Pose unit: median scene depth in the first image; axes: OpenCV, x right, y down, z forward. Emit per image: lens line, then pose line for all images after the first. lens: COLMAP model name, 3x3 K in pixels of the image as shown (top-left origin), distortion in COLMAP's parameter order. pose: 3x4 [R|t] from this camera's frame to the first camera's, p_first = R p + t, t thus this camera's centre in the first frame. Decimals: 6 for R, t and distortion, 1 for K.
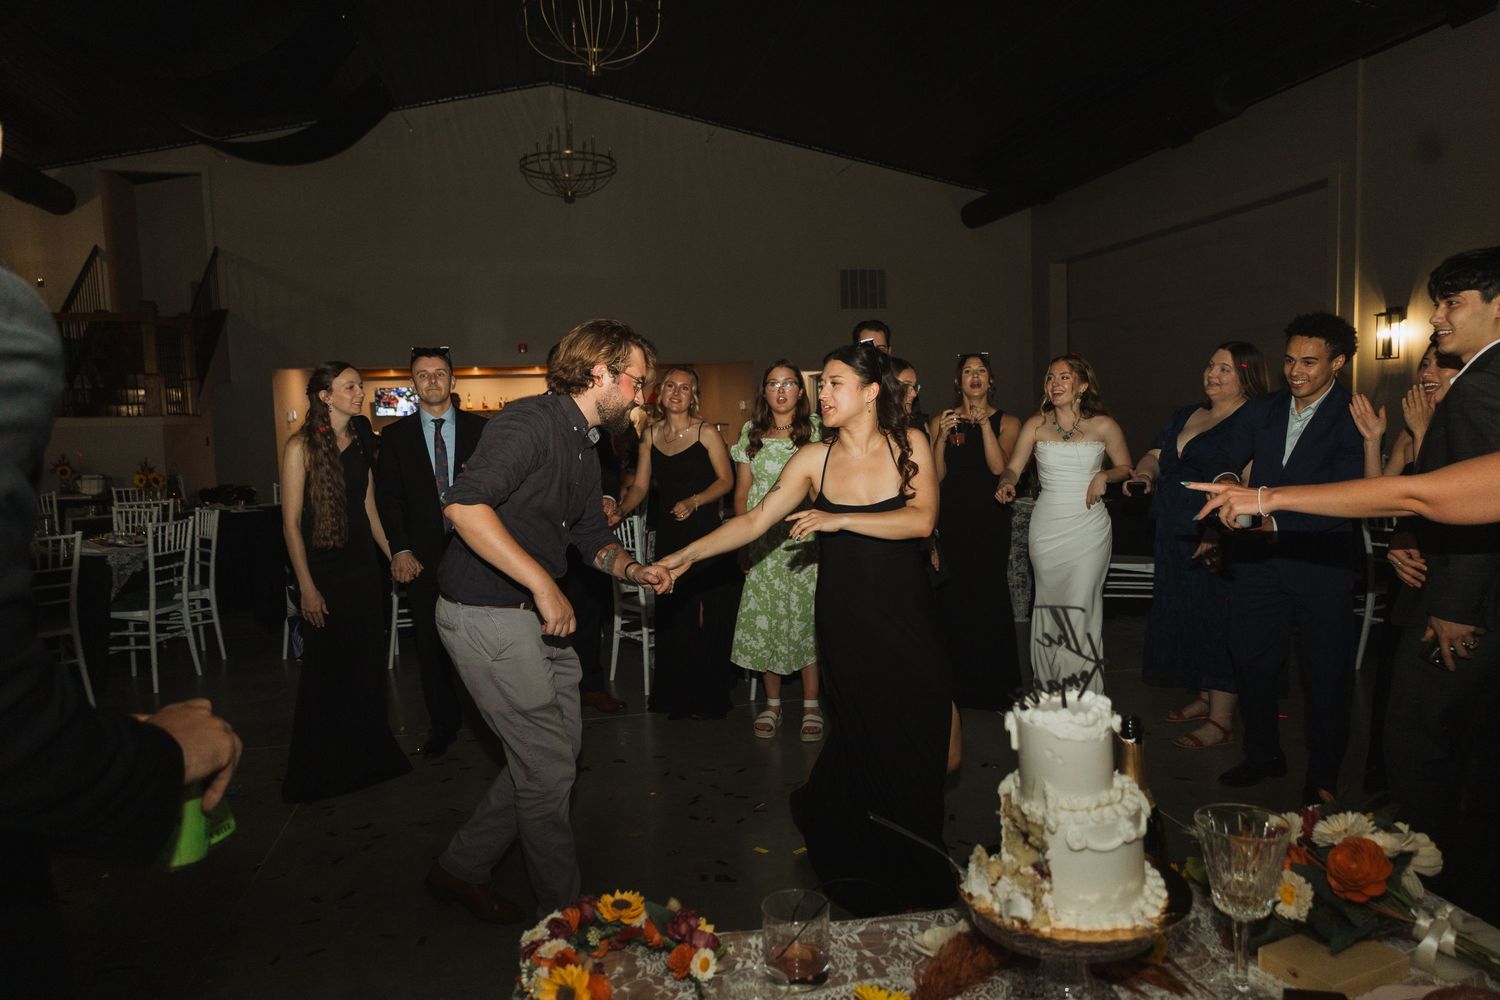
lens RADIAL K [[1006.6, 0, 751.1], [0, 1006.6, 494.6], [0, 0, 1]] dist [0.002237, -0.000184]
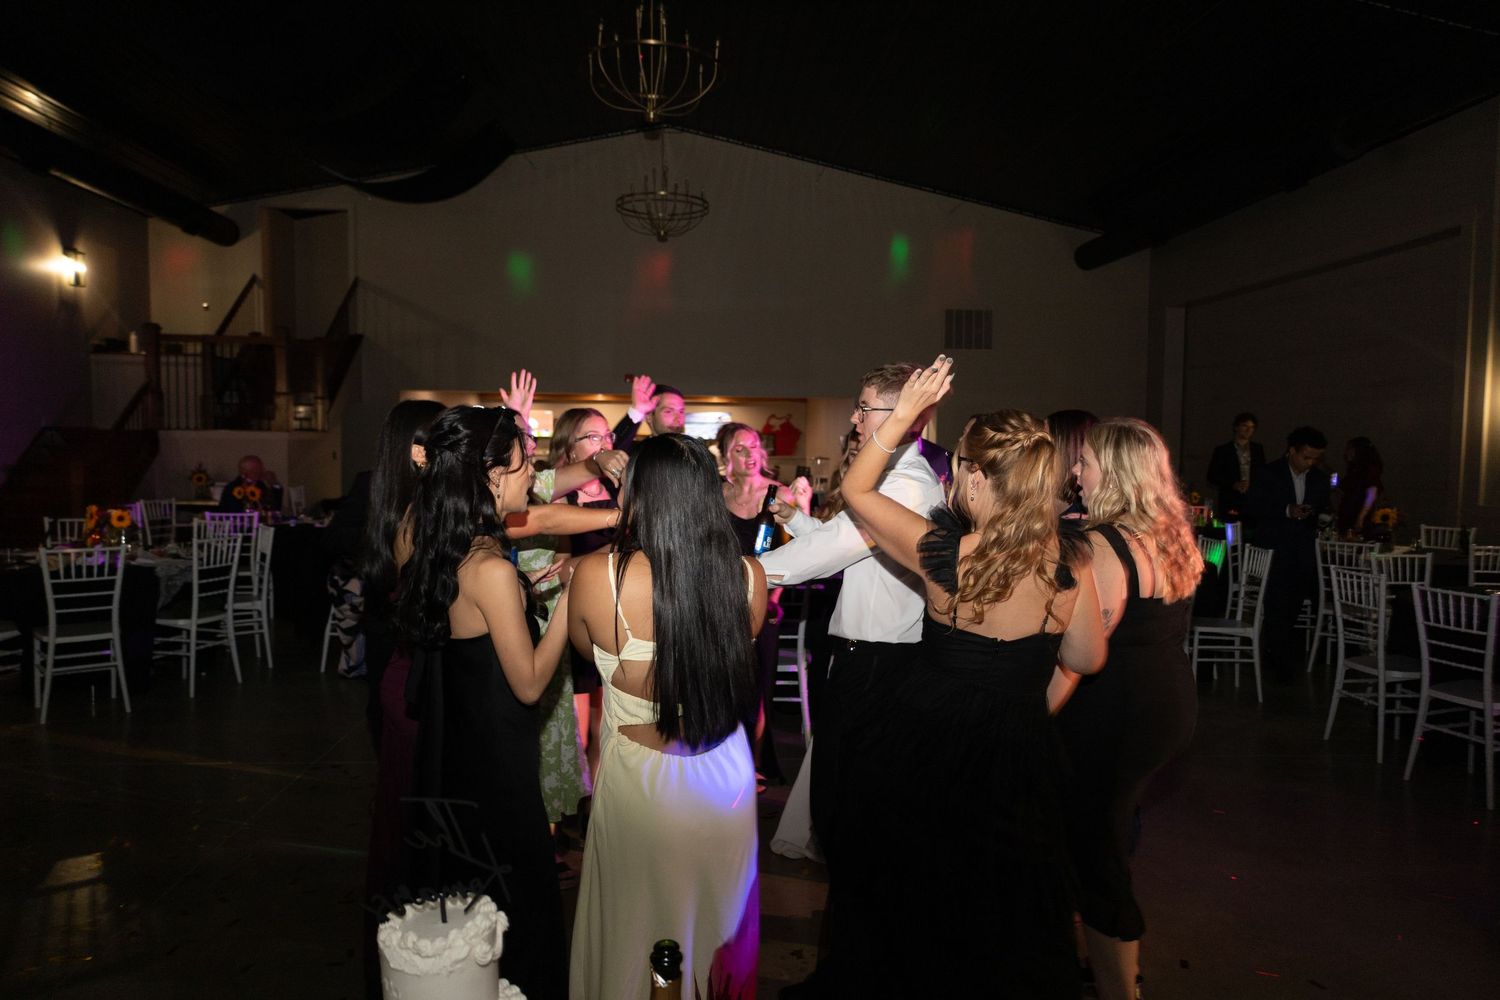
lens RADIAL K [[980.1, 0, 746.9], [0, 980.1, 495.6], [0, 0, 1]] dist [0.001851, 0.000356]
pose [[0.988329, 0.049691, -0.144004, 0.574333], [-0.053291, 0.998353, -0.021253, -0.114262], [0.142711, 0.028679, 0.989349, 0.213742]]
